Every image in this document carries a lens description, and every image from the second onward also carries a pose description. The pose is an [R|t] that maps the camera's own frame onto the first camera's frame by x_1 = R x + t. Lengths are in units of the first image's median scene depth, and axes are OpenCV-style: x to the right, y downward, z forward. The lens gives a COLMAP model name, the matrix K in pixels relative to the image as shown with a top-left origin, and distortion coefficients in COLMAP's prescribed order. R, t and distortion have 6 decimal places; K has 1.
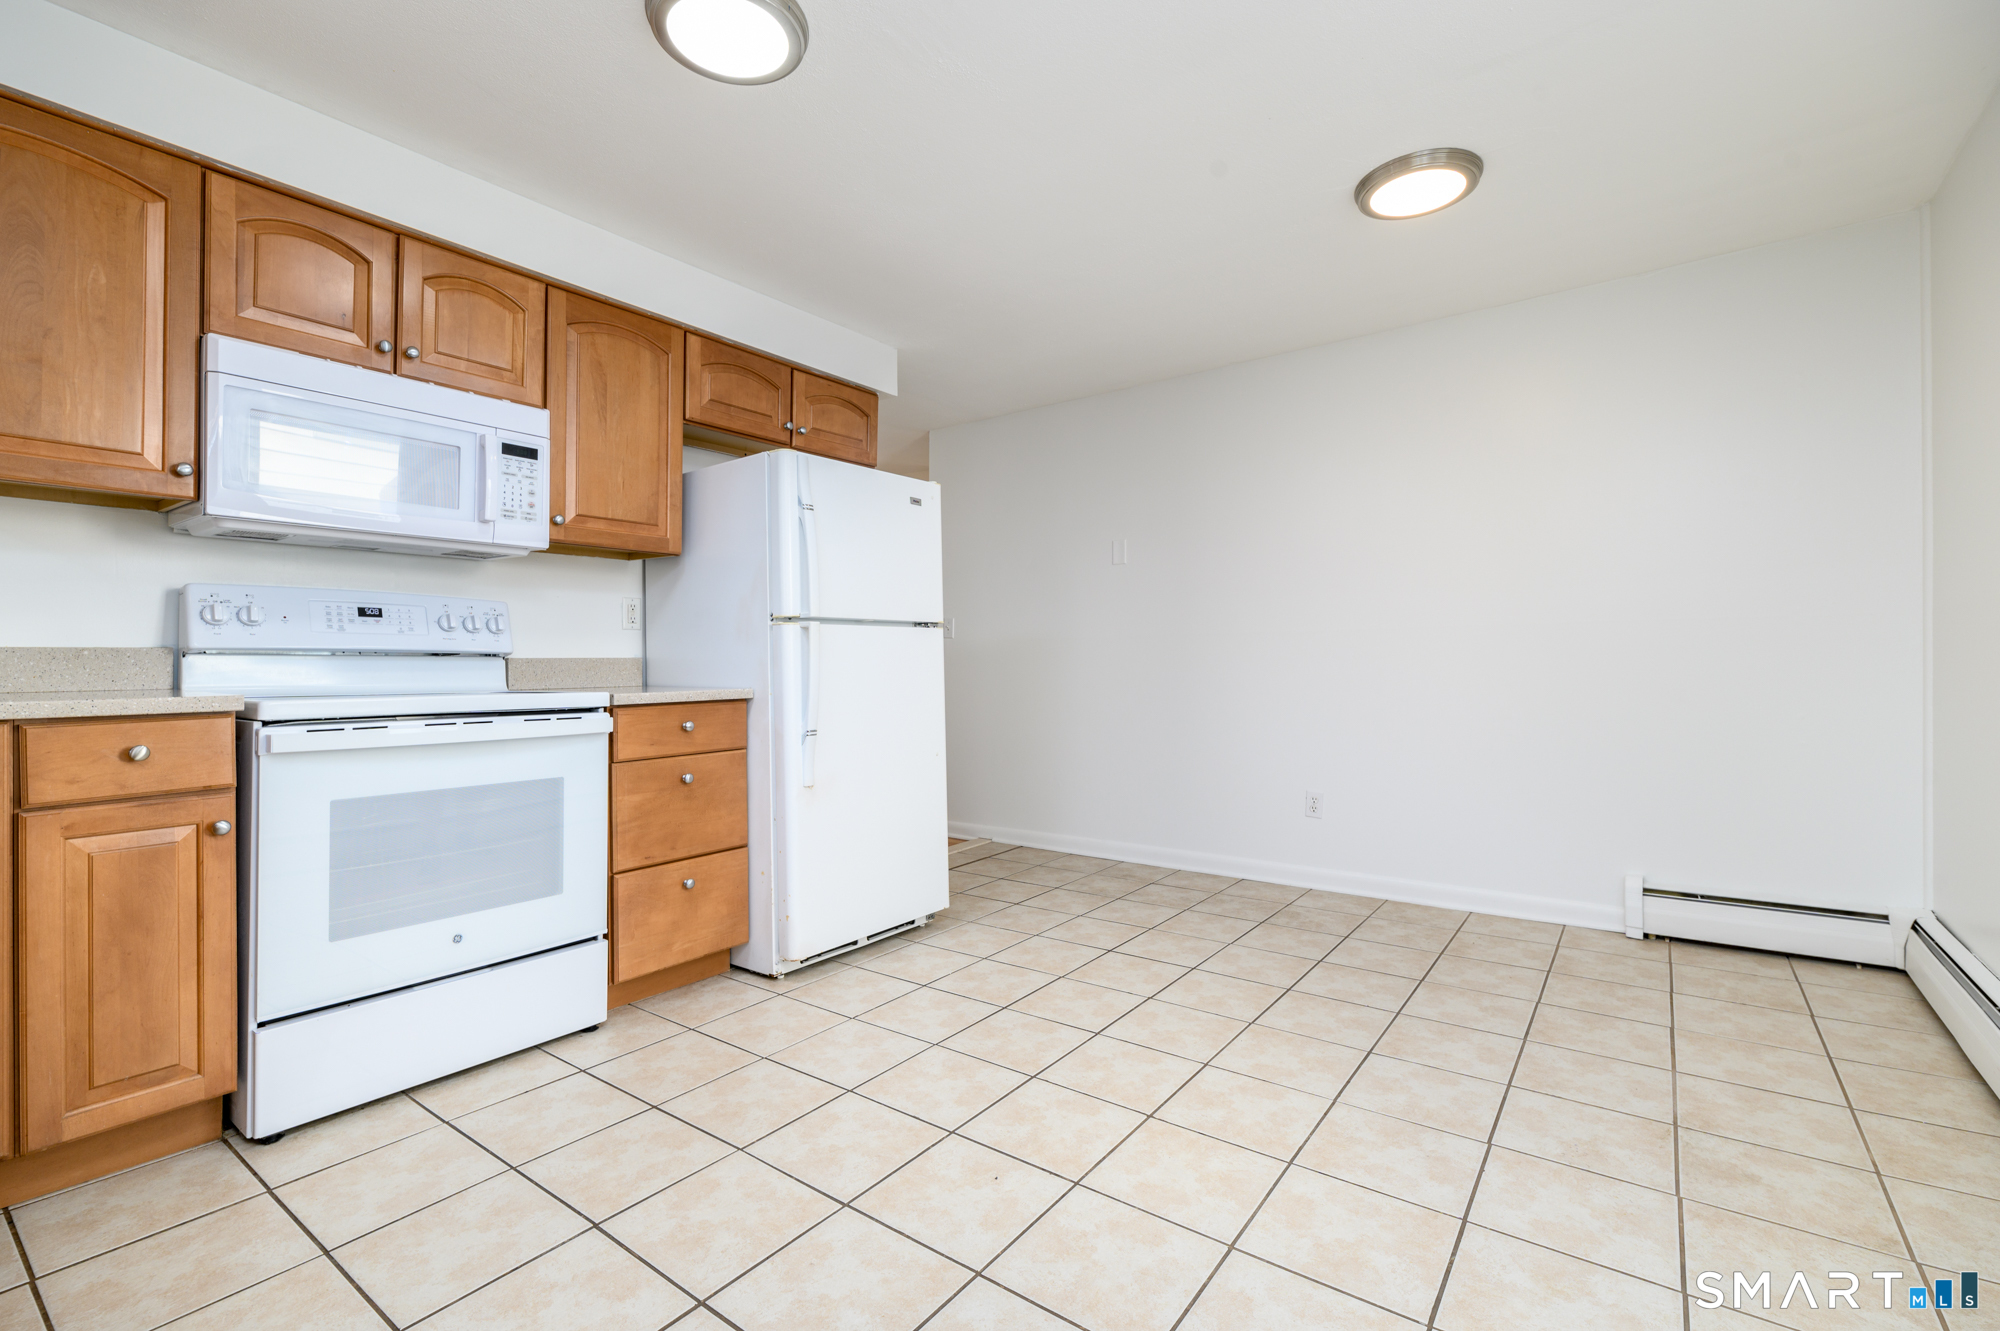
lens RADIAL K [[882.3, 0, 999.9], [0, 882.3, 653.1], [0, 0, 1]] dist [-0.002168, -0.000736]
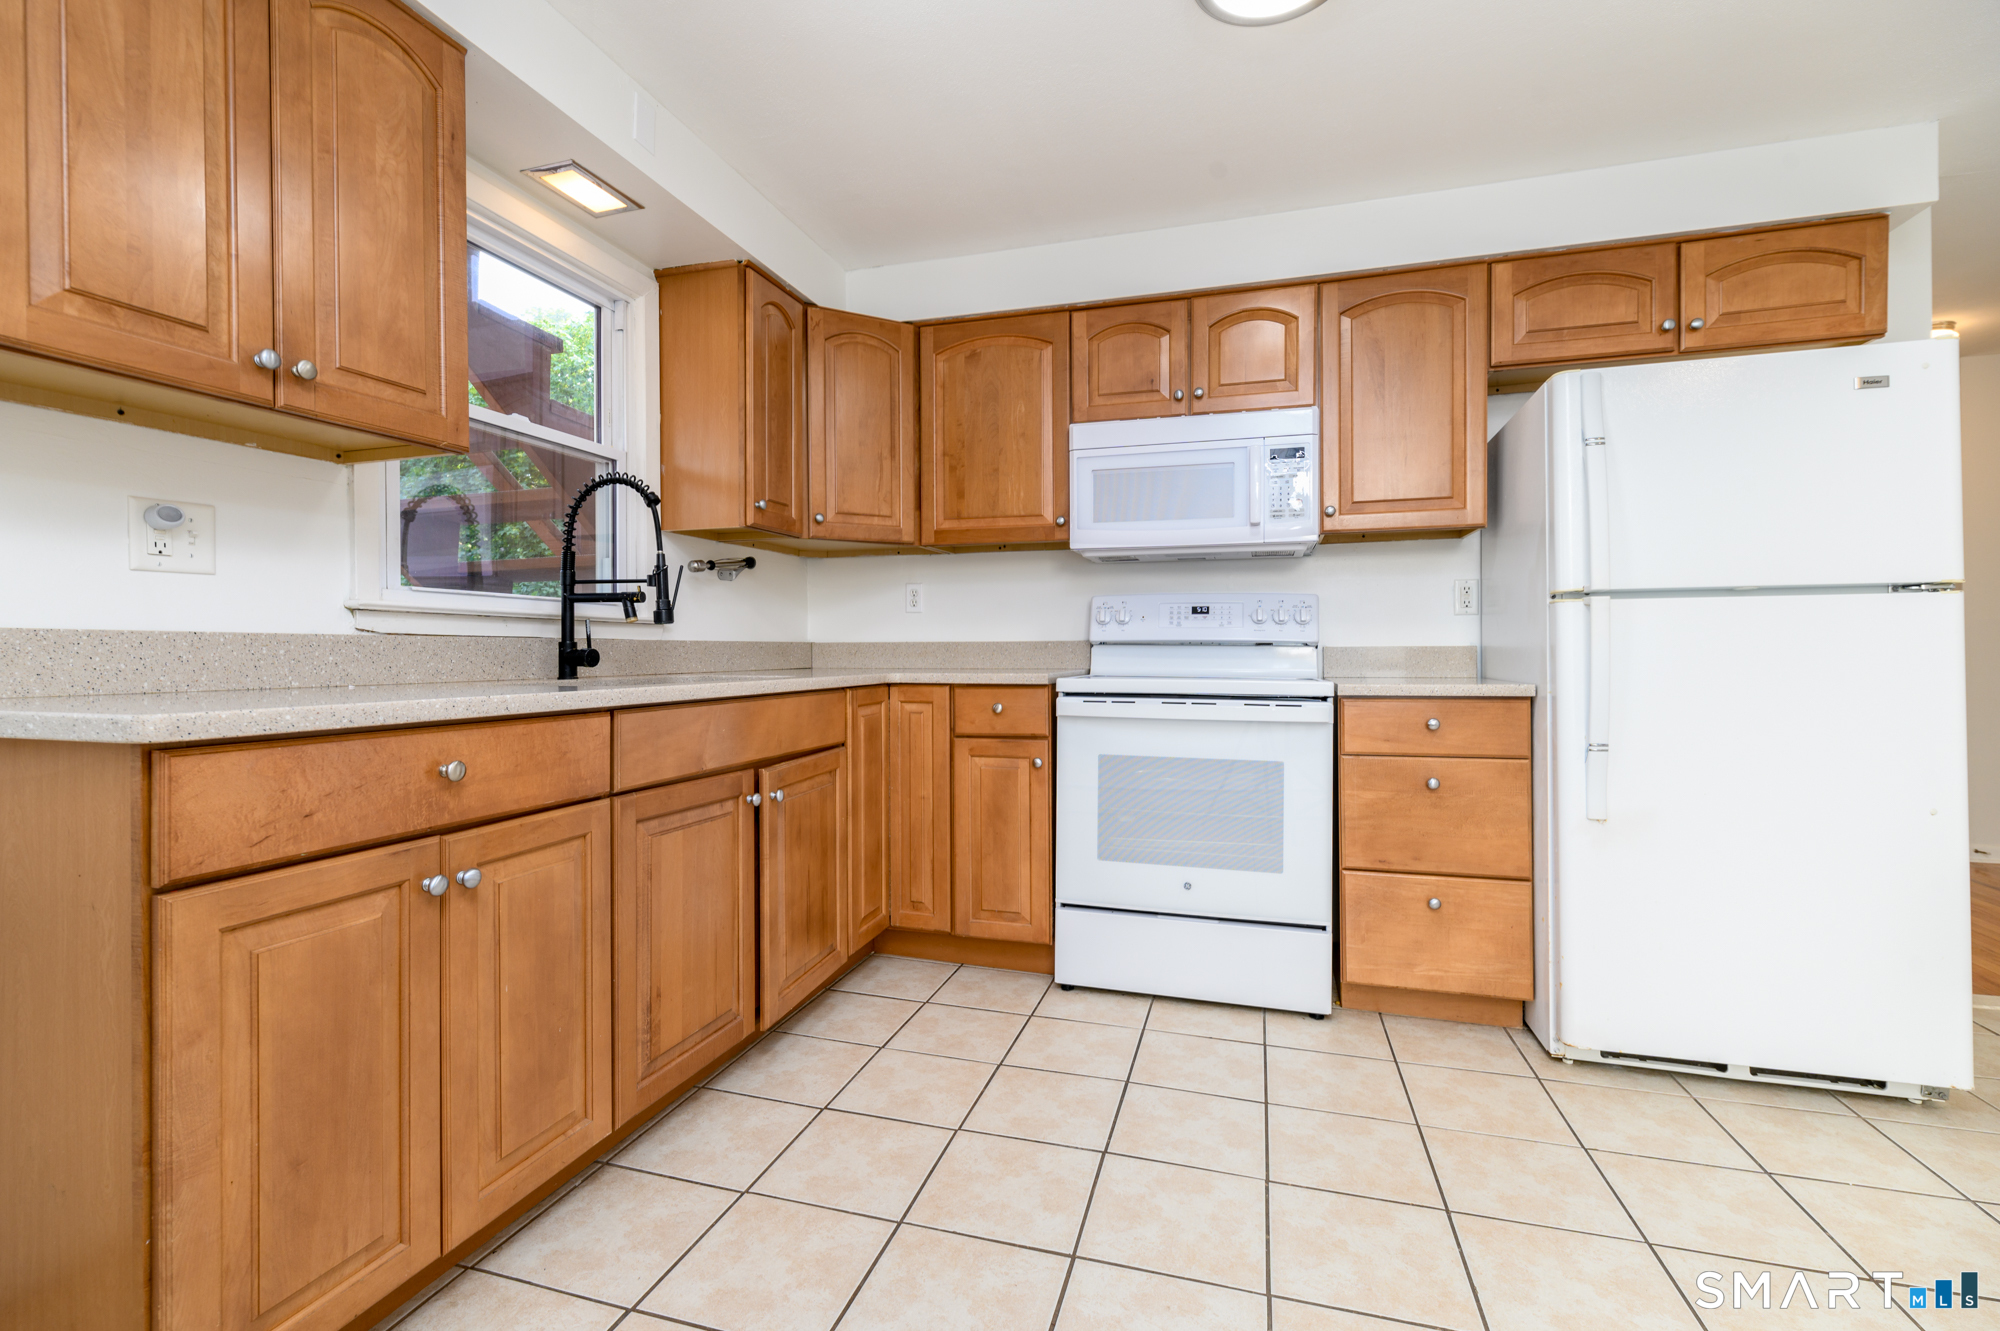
lens RADIAL K [[882.3, 0, 994.4], [0, 882.3, 651.4], [0, 0, 1]] dist [-0.002168, -0.000736]
pose [[0.333924, 0.002954, -0.942595, 0.354375], [0.009659, 0.999932, 0.006556, 0.000233], [0.942550, -0.011294, 0.333873, 0.318355]]
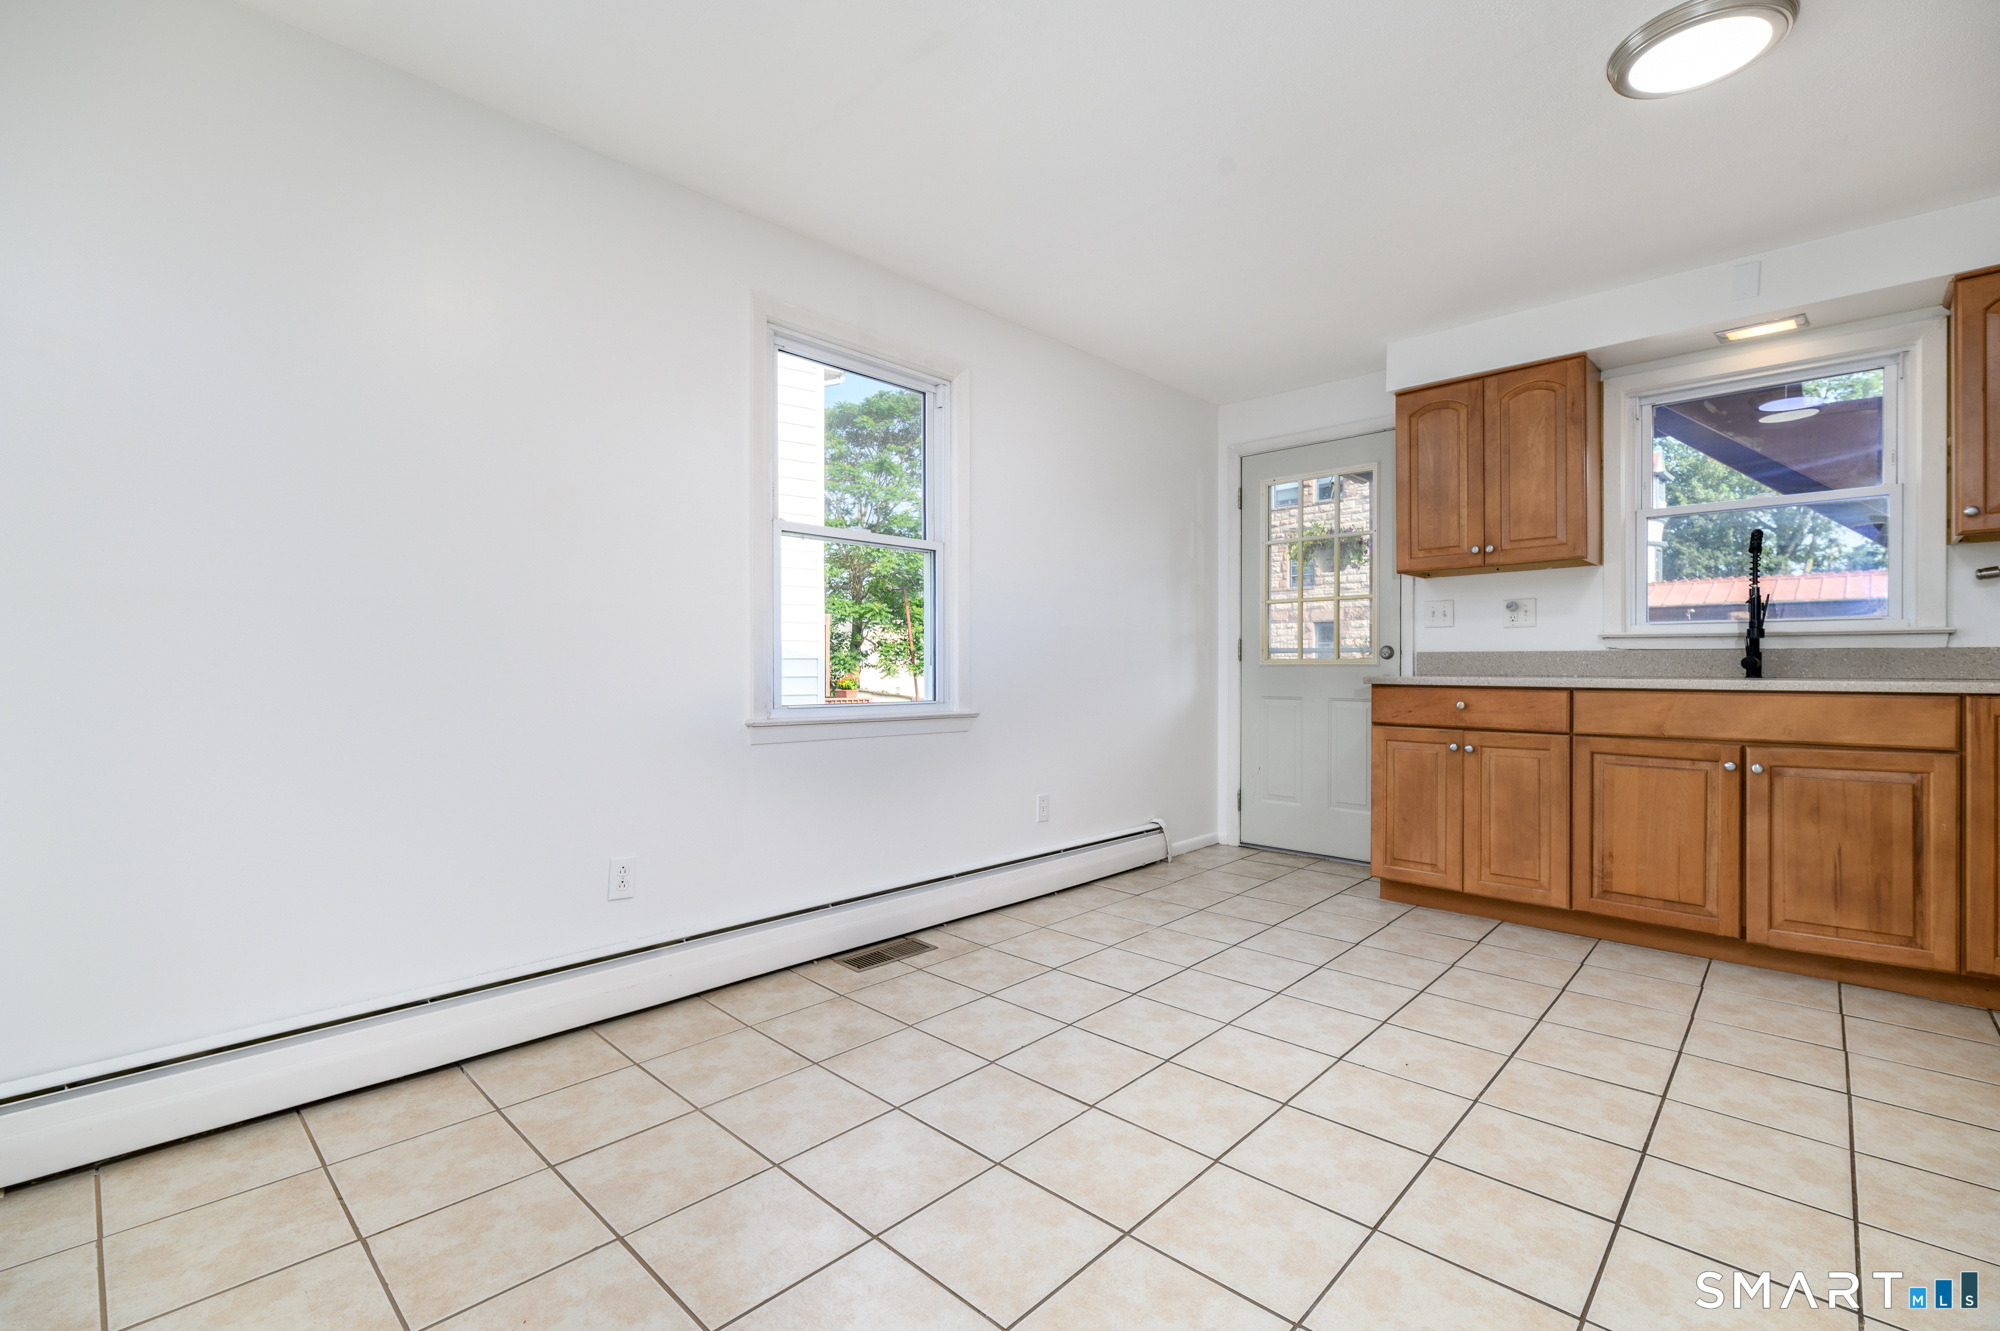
lens RADIAL K [[882.3, 0, 992.5], [0, 882.3, 664.5], [0, 0, 1]] dist [-0.002168, -0.000736]
pose [[-0.992415, 0.004738, 0.122845, 0.302581], [0.003884, 0.999967, -0.007192, 0.015901], [-0.122875, -0.006660, -0.992400, 1.641859]]
